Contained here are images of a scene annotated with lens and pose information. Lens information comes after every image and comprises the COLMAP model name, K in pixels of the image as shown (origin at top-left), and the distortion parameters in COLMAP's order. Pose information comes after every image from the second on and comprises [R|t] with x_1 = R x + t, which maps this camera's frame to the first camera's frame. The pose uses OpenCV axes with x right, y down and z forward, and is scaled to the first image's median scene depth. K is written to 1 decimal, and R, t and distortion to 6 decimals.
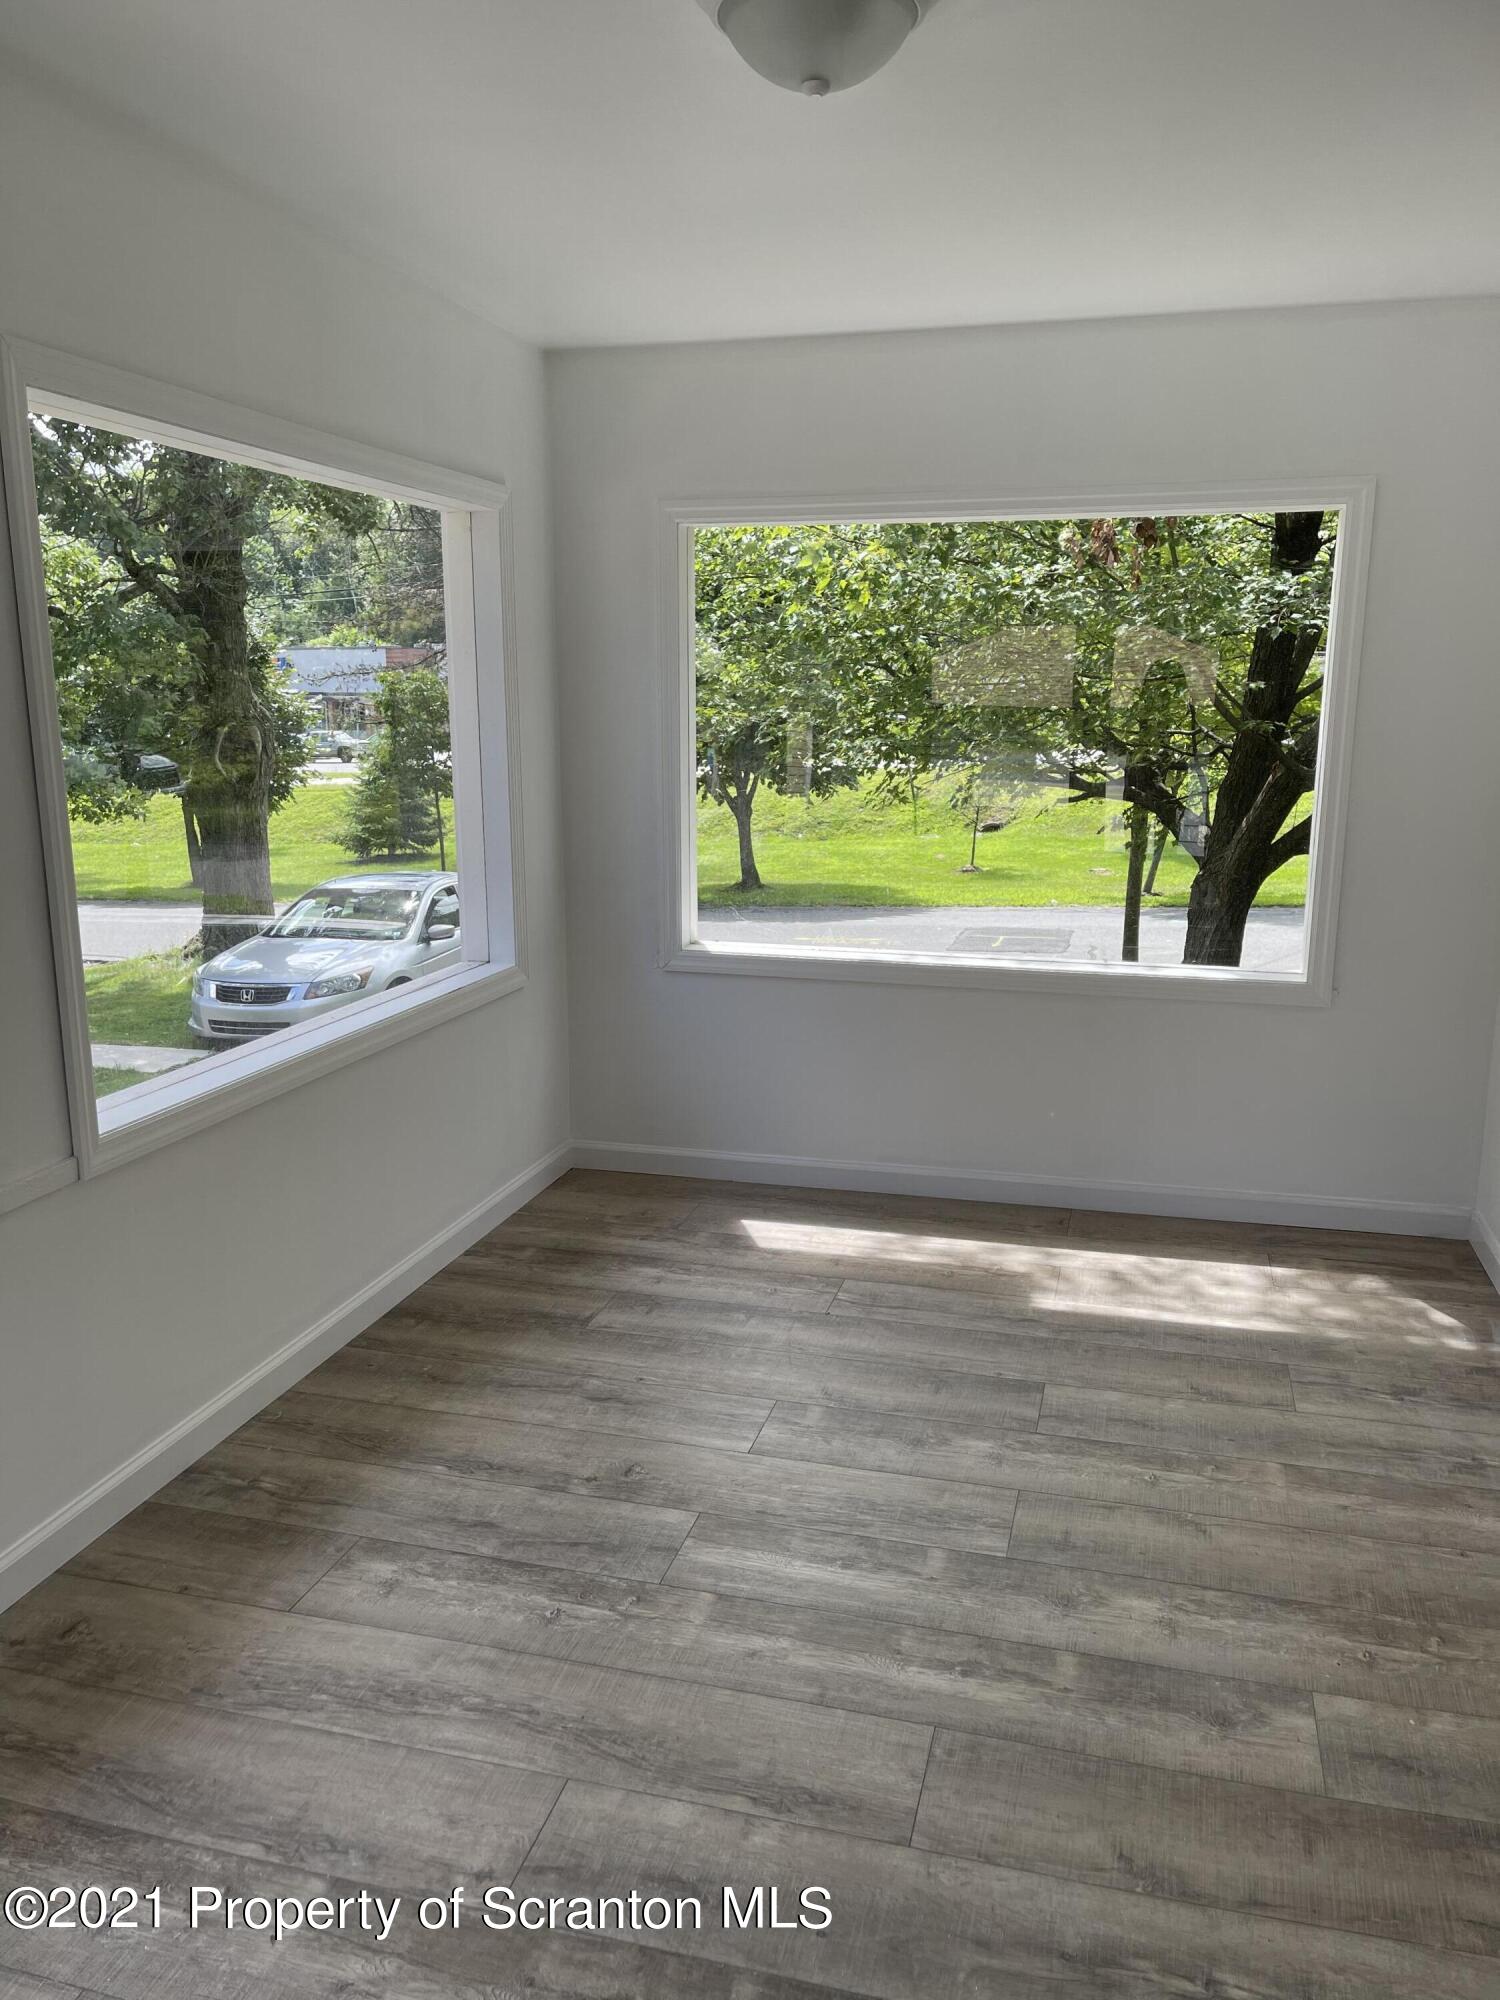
lens RADIAL K [[1483.1, 0, 750.0], [0, 1483.1, 1000.0], [0, 0, 1]] dist [0.076144, -0.108445]
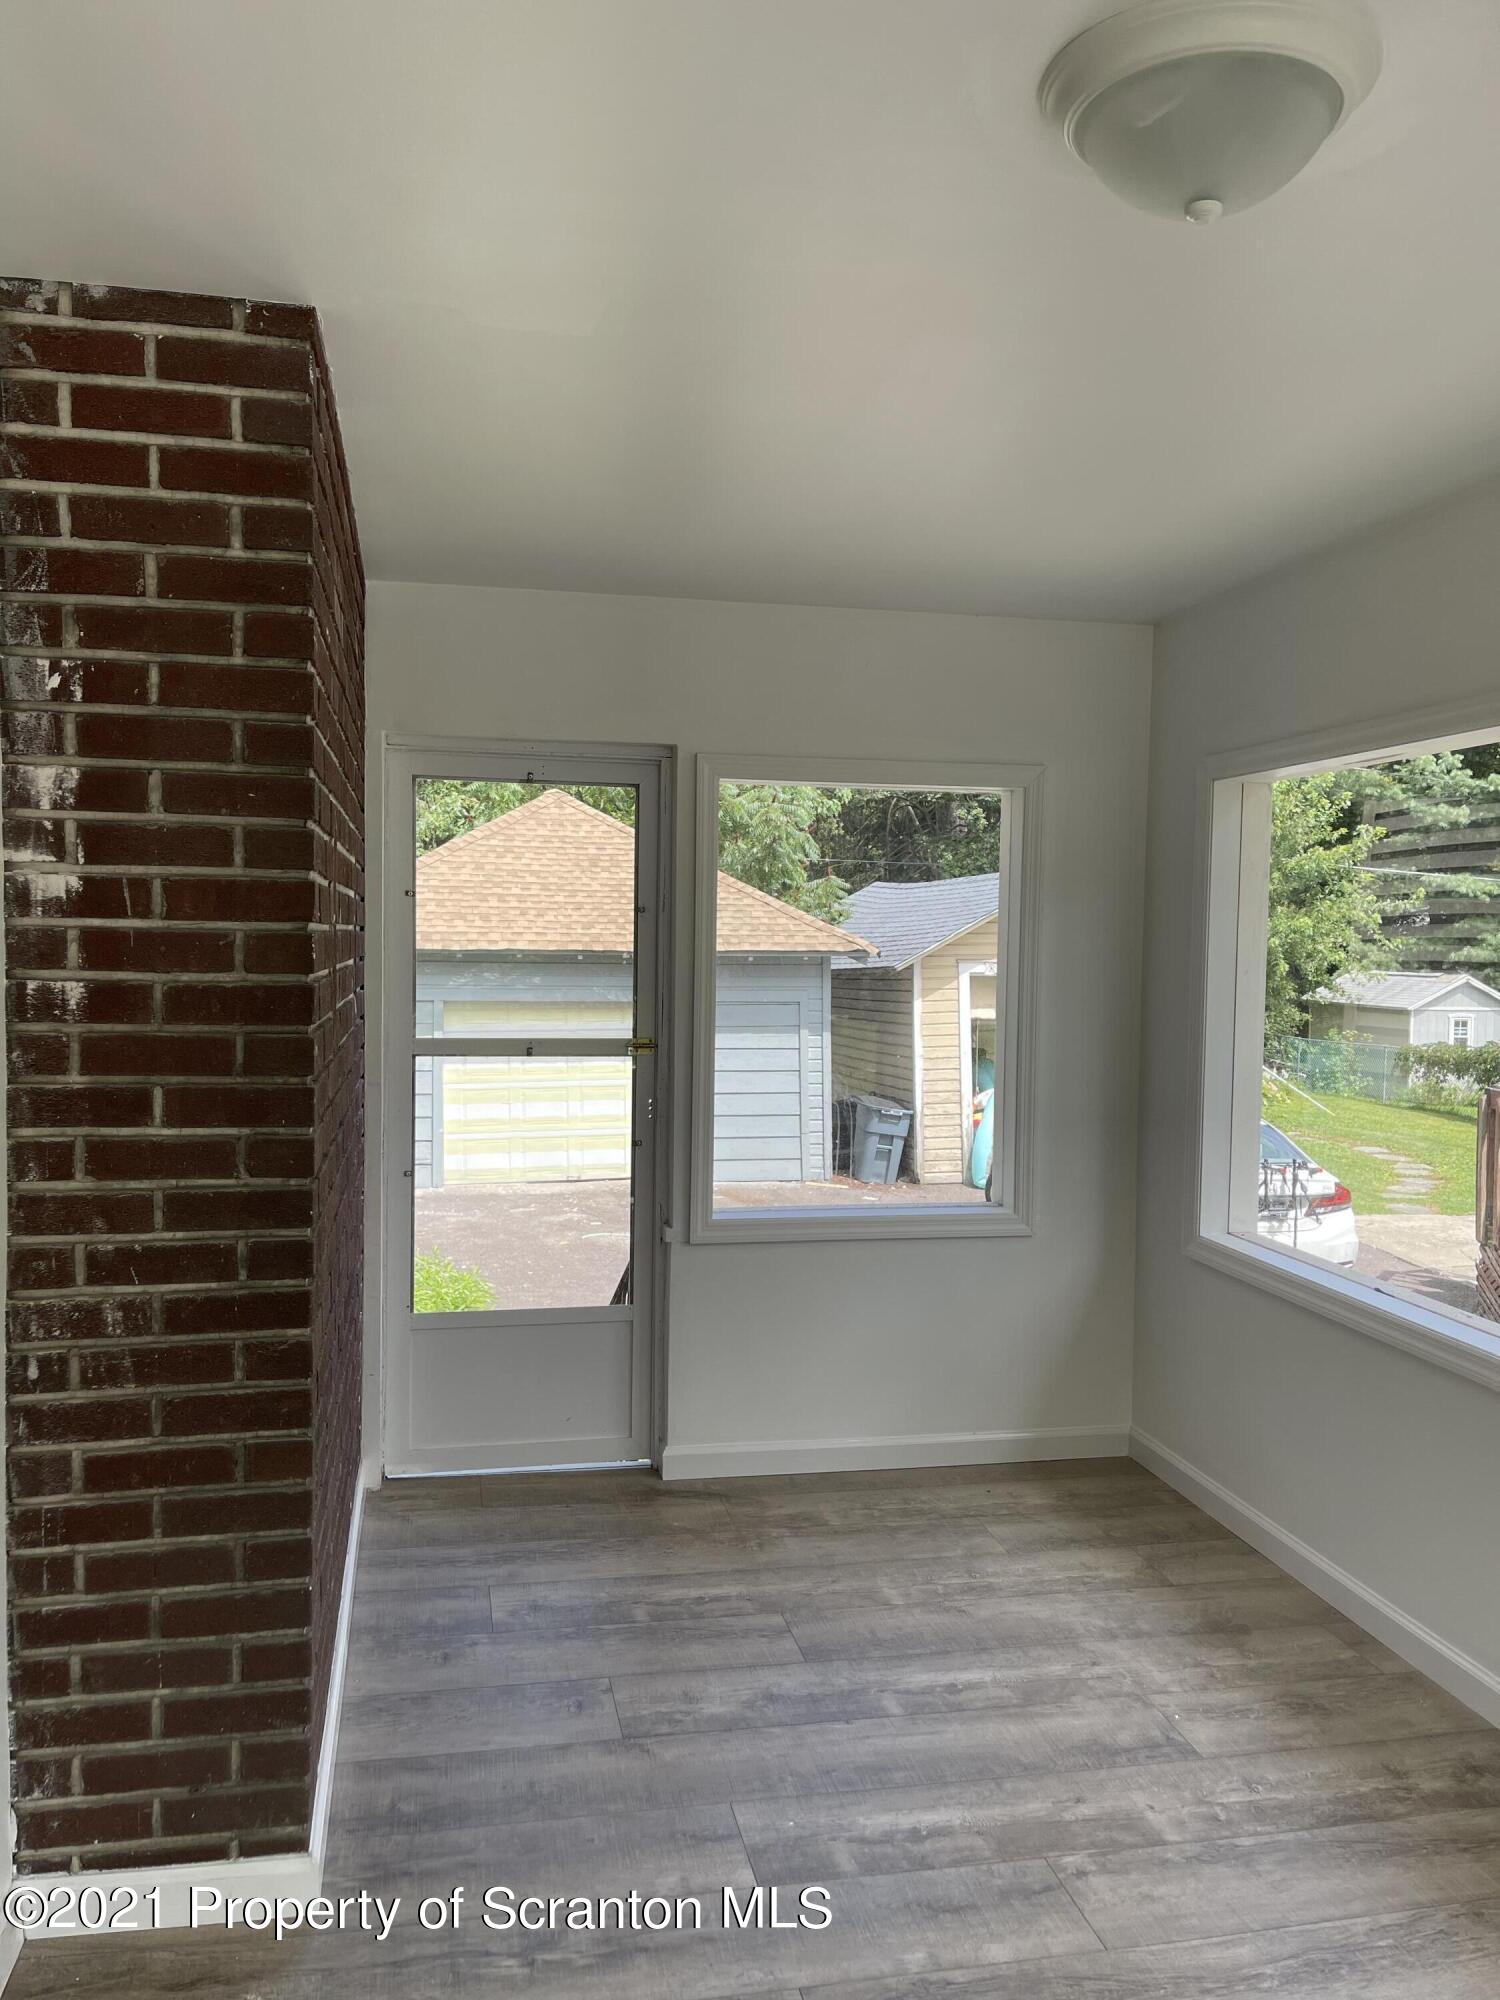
lens RADIAL K [[1483.1, 0, 750.0], [0, 1483.1, 1000.0], [0, 0, 1]] dist [0.076144, -0.108445]
pose [[-0.886652, 0.012485, -0.462269, 0.616980], [-0.103919, 0.968689, 0.225482, -0.374616], [0.450610, 0.247963, -0.857592, 1.687906]]
